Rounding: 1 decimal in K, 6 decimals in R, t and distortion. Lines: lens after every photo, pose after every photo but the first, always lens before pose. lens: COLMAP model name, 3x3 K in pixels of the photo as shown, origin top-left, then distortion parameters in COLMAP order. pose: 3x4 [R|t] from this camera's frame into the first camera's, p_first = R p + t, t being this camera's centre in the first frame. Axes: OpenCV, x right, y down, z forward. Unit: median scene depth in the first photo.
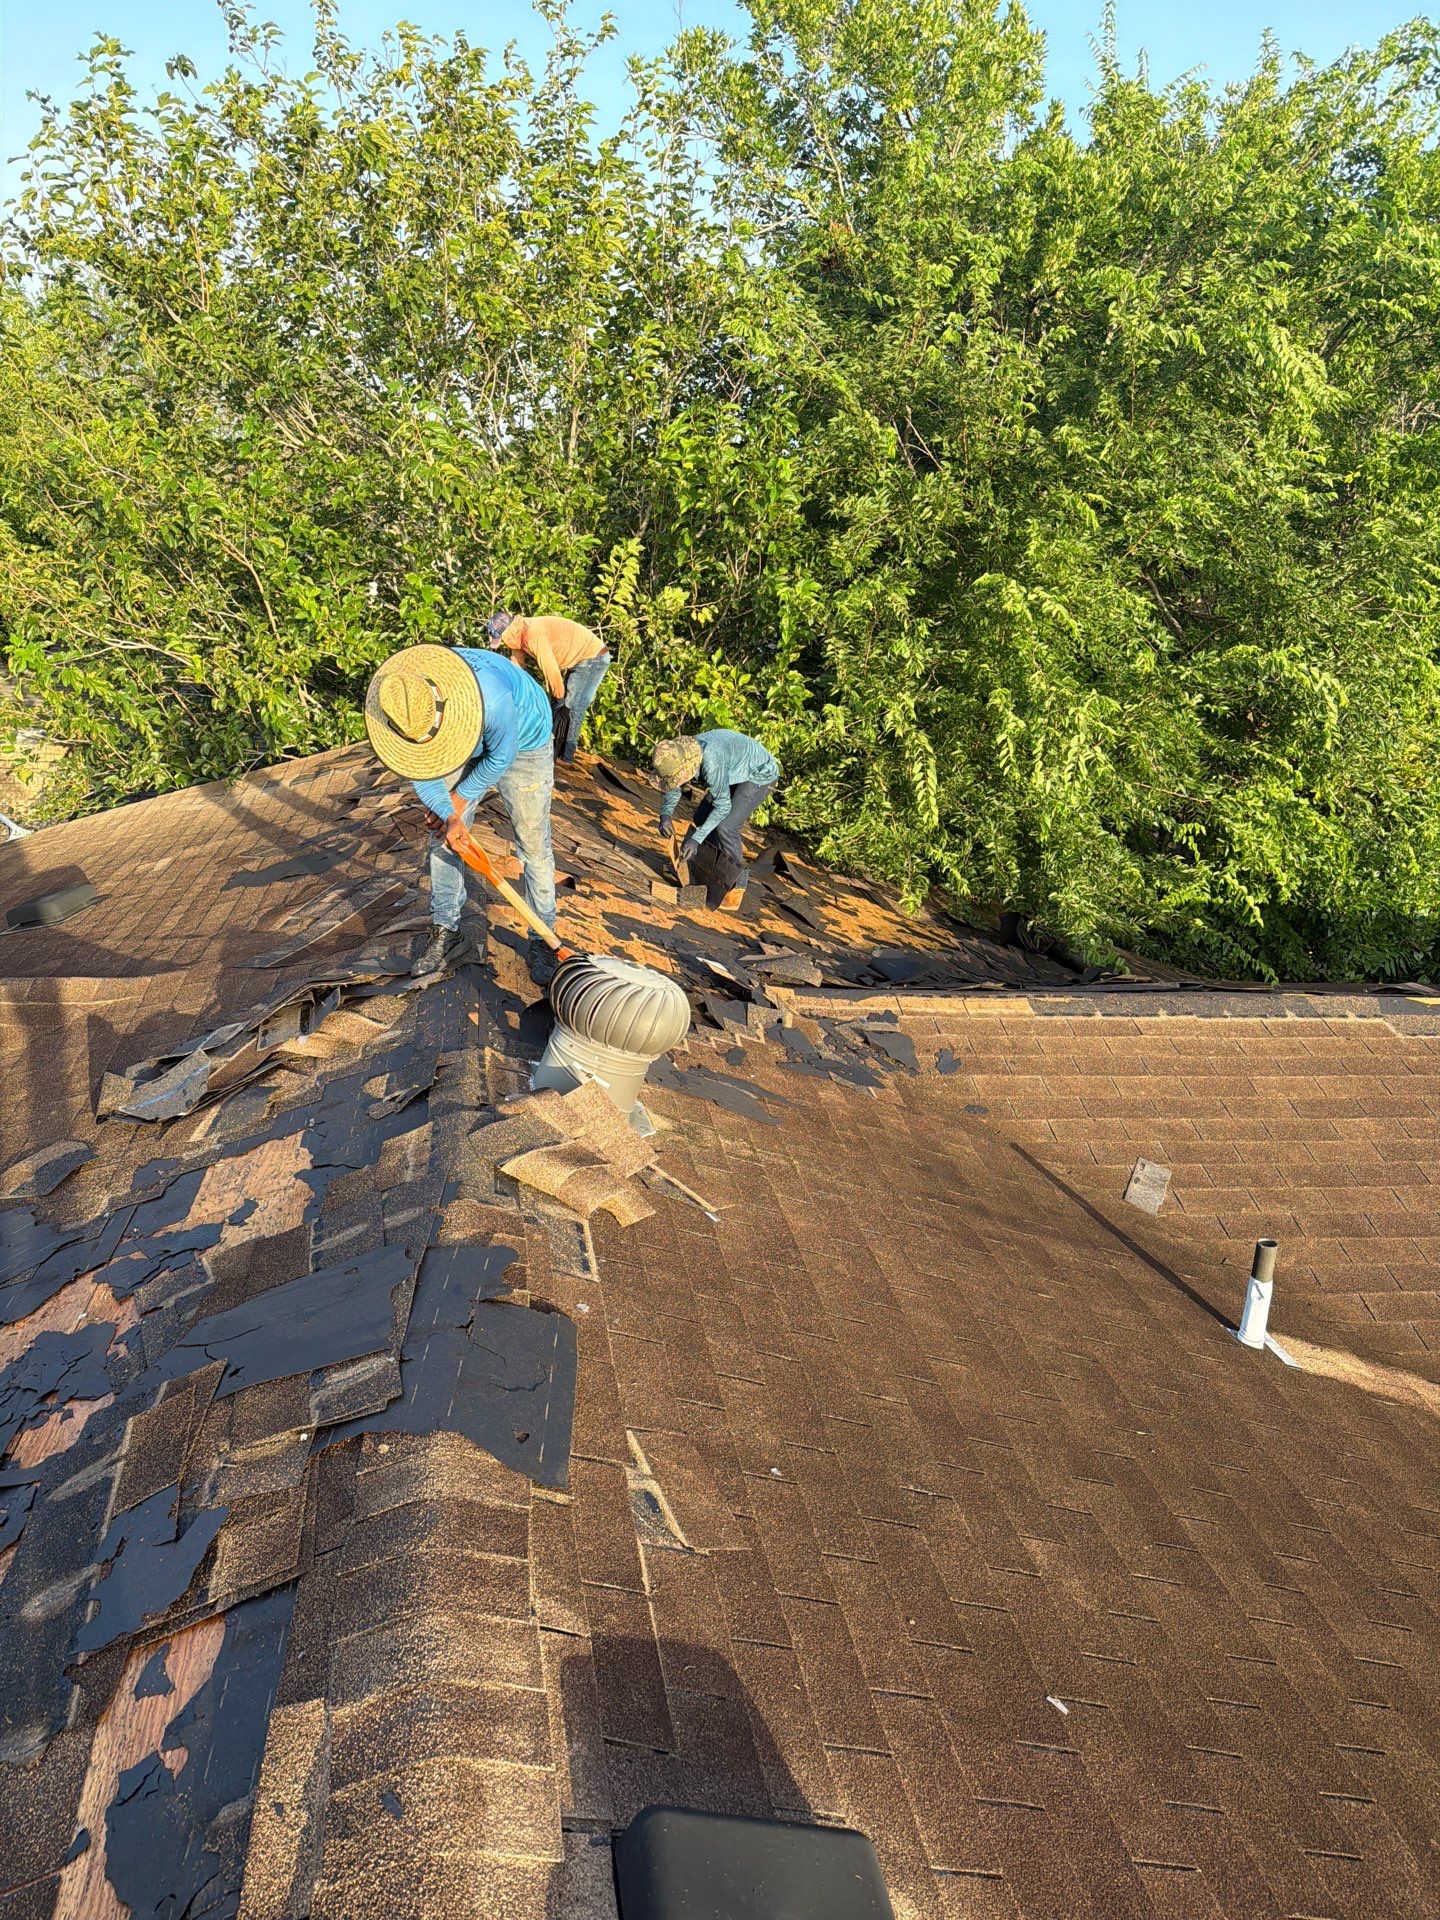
lens RADIAL K [[1345.1, 0, 726.3], [0, 1345.1, 952.9], [0, 0, 1]] dist [0.033635, -0.046765]
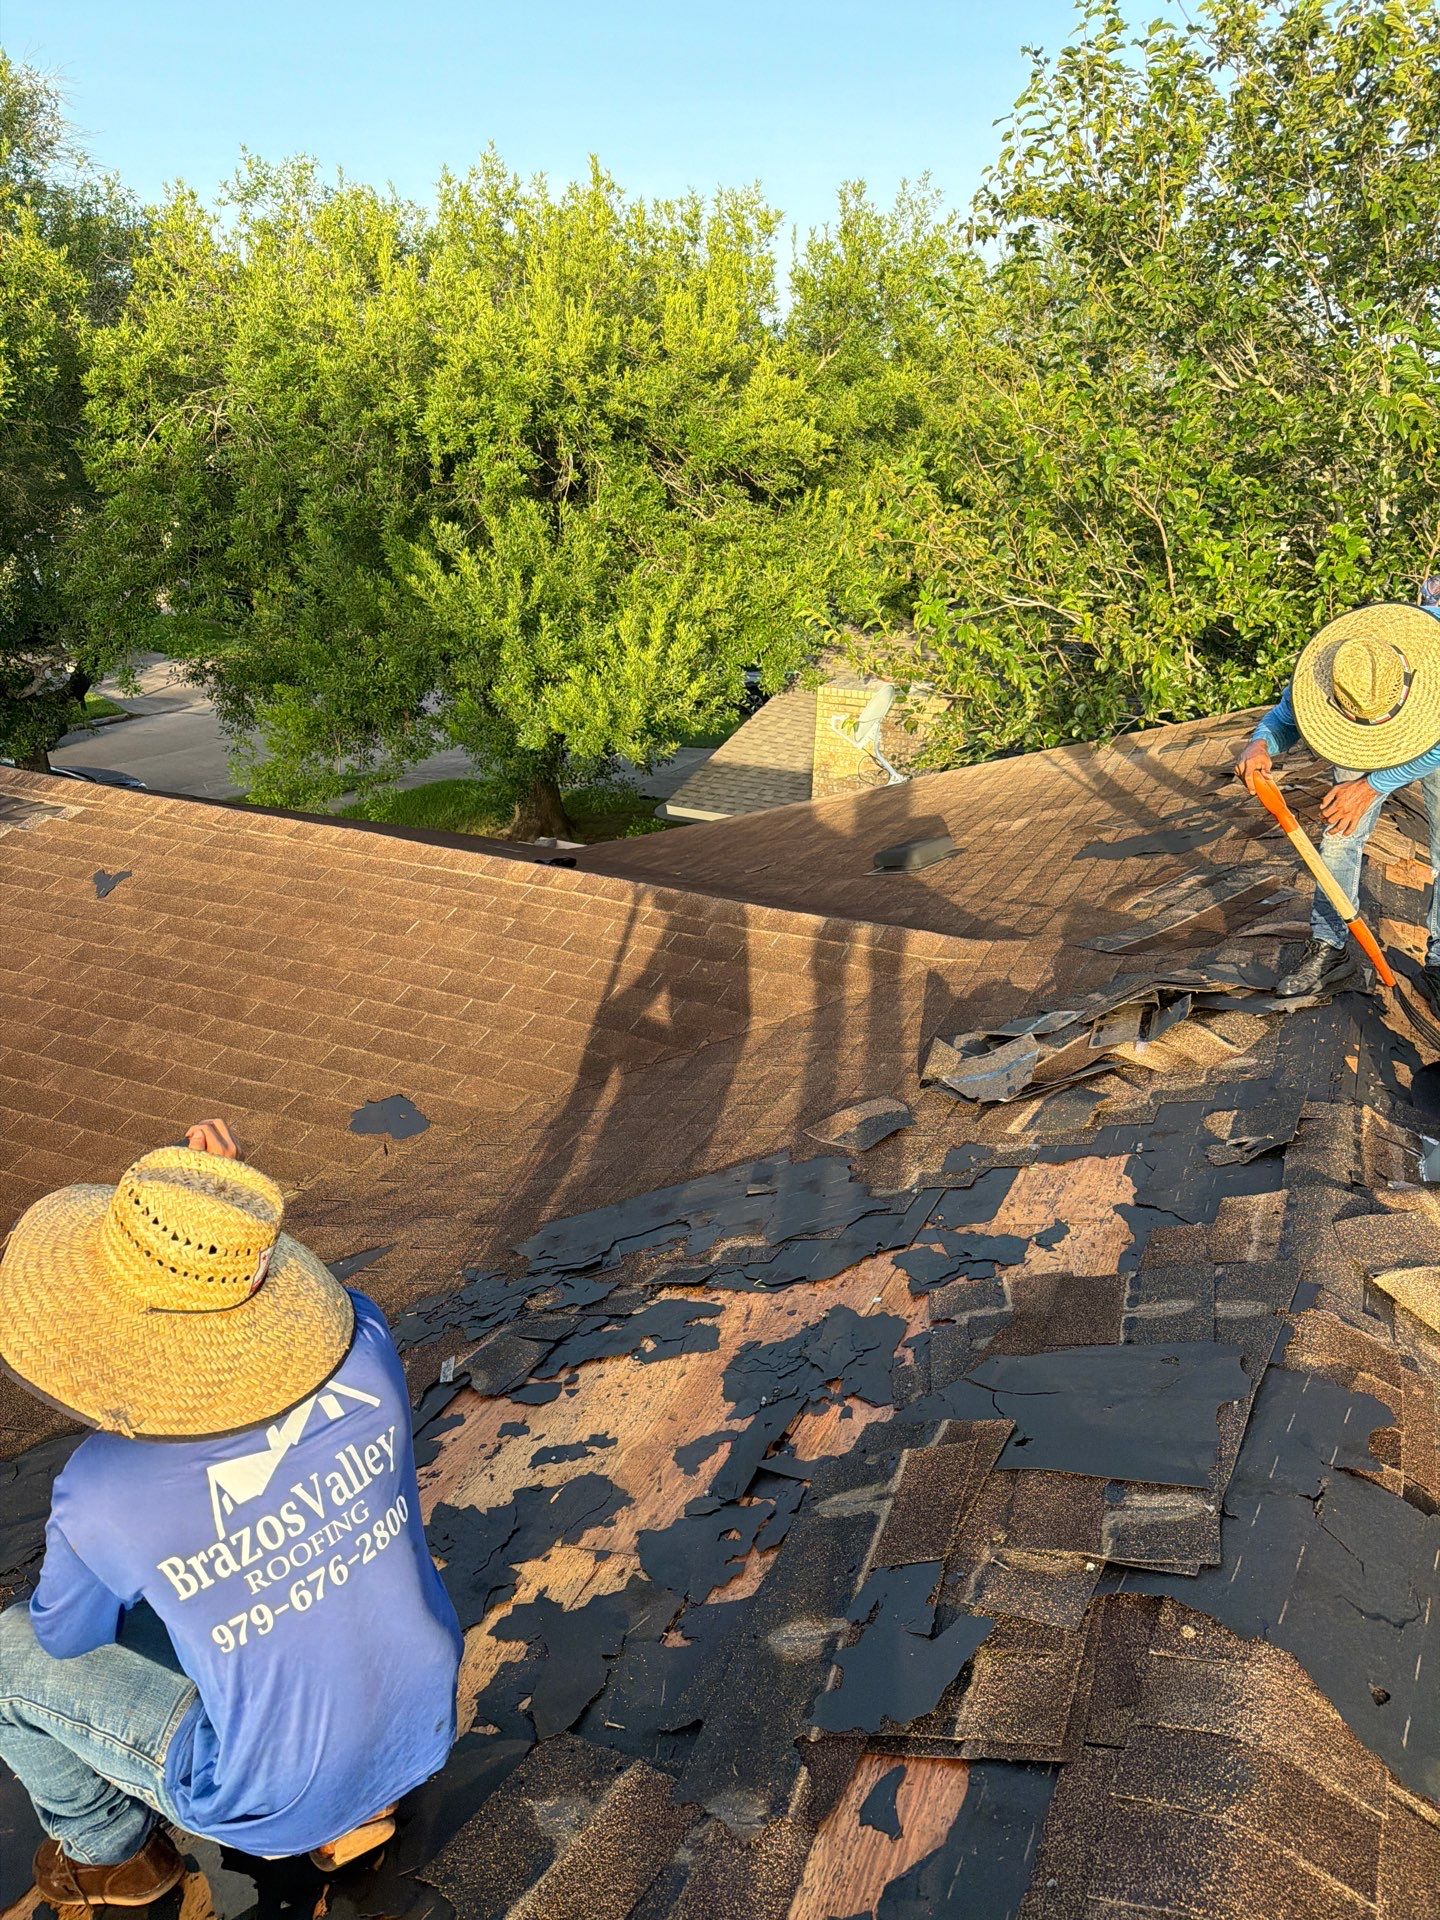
lens RADIAL K [[1308.6, 0, 719.2], [0, 1308.6, 1019.4], [0, 0, 1]] dist [0.024106, -0.045340]
pose [[0.814362, 0.191934, -0.547700, -0.029684], [-0.148474, 0.981225, 0.123094, -0.008198], [0.561044, -0.018924, 0.827570, 0.052695]]
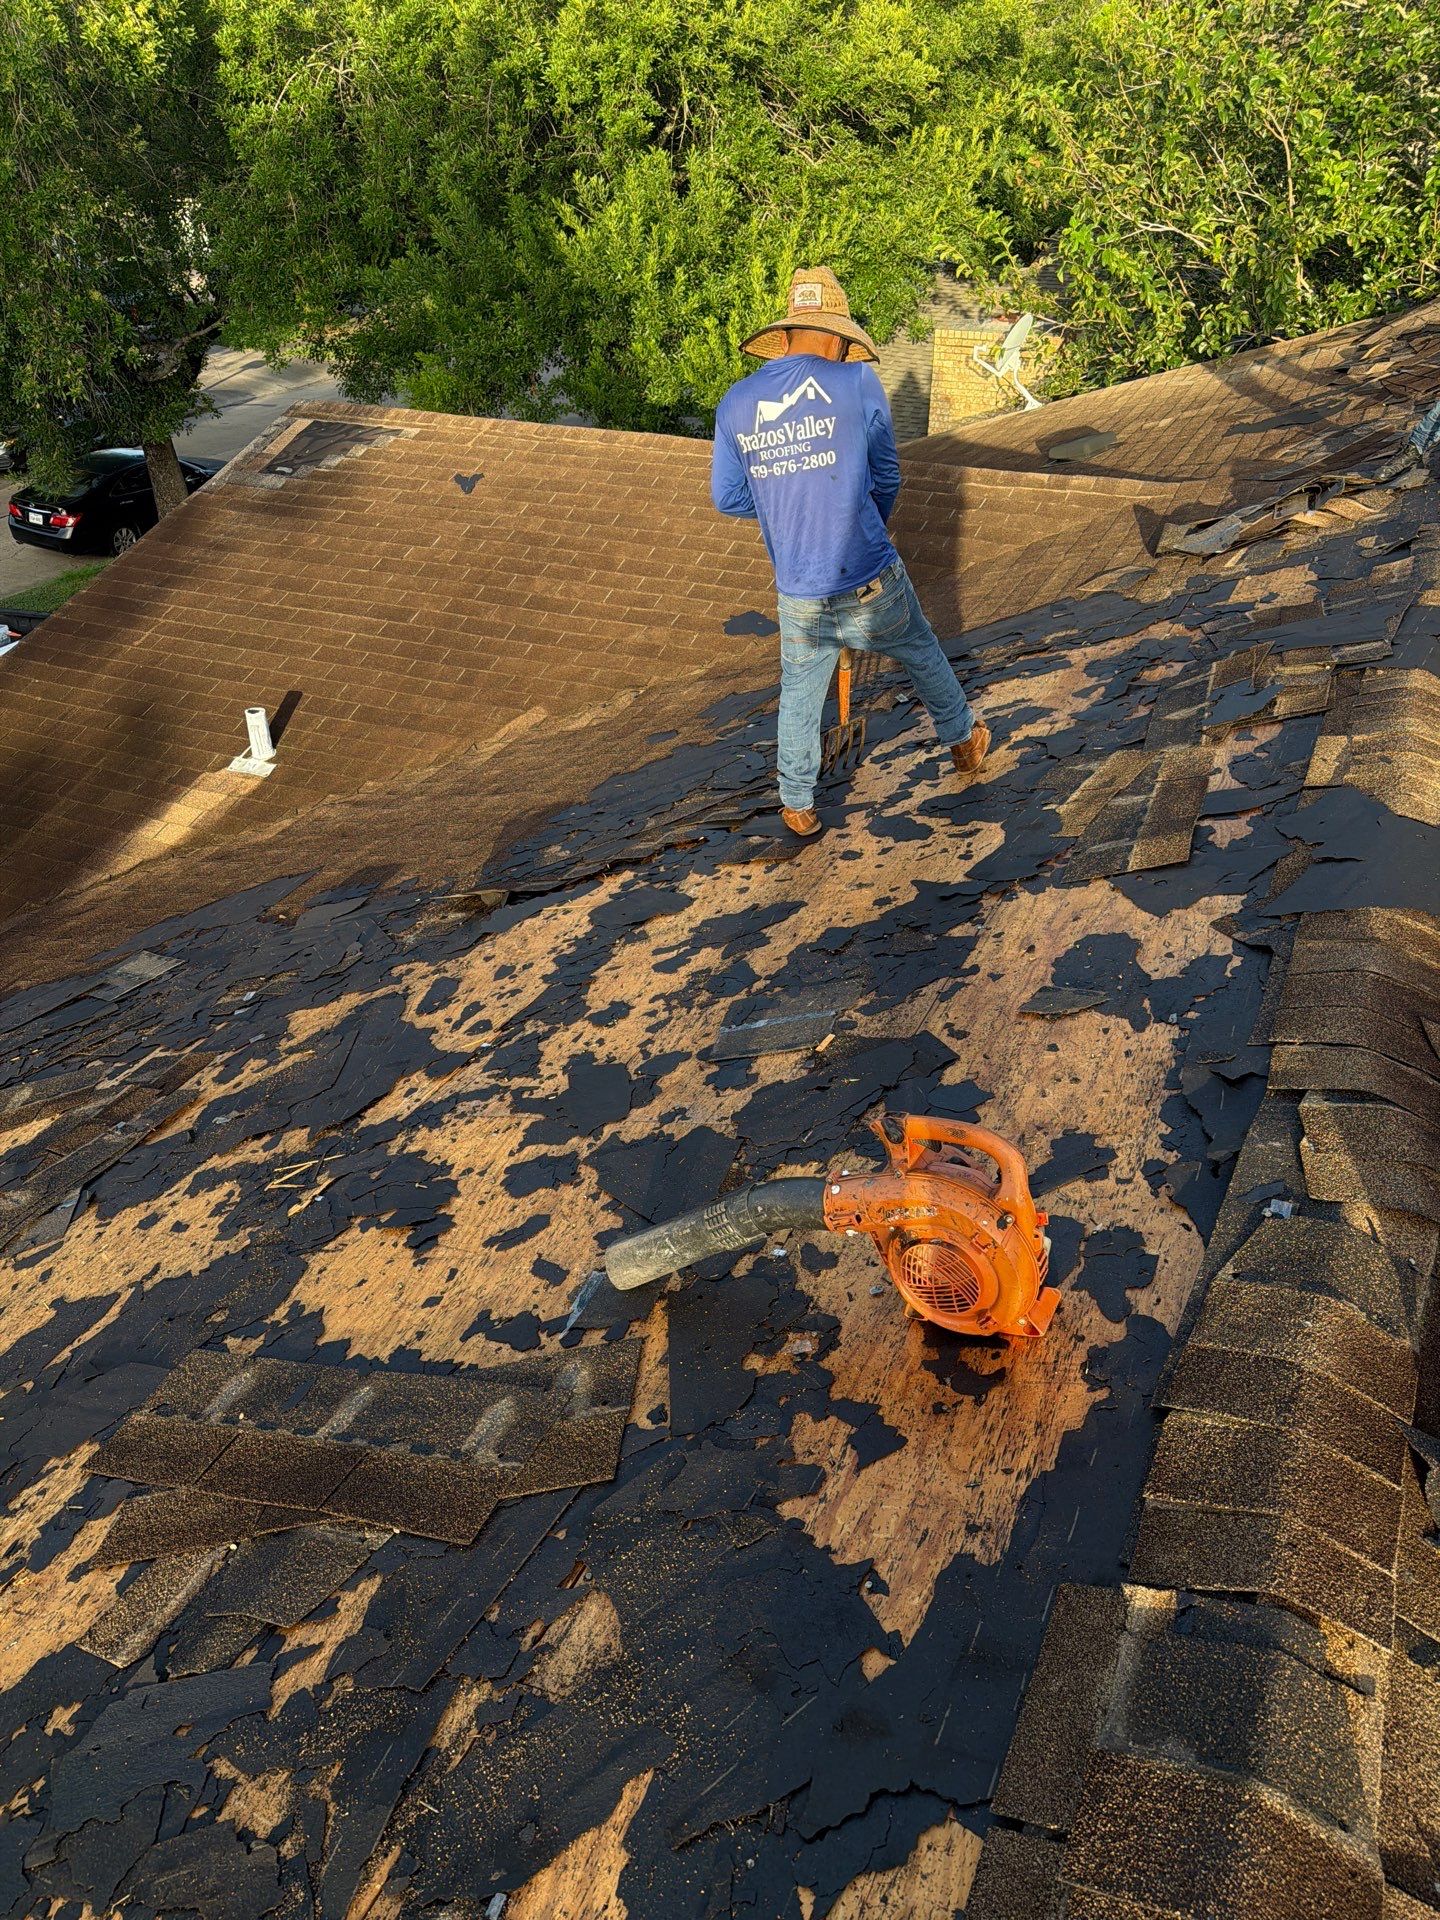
lens RADIAL K [[1305.6, 0, 715.4], [0, 1305.6, 996.9], [0, 0, 1]] dist [0.001677, -0.004916]
pose [[0.805654, 0.277526, -0.523355, 0.013439], [-0.116372, 0.940401, 0.319535, 0.075279], [0.580843, -0.196531, 0.789934, -0.217660]]
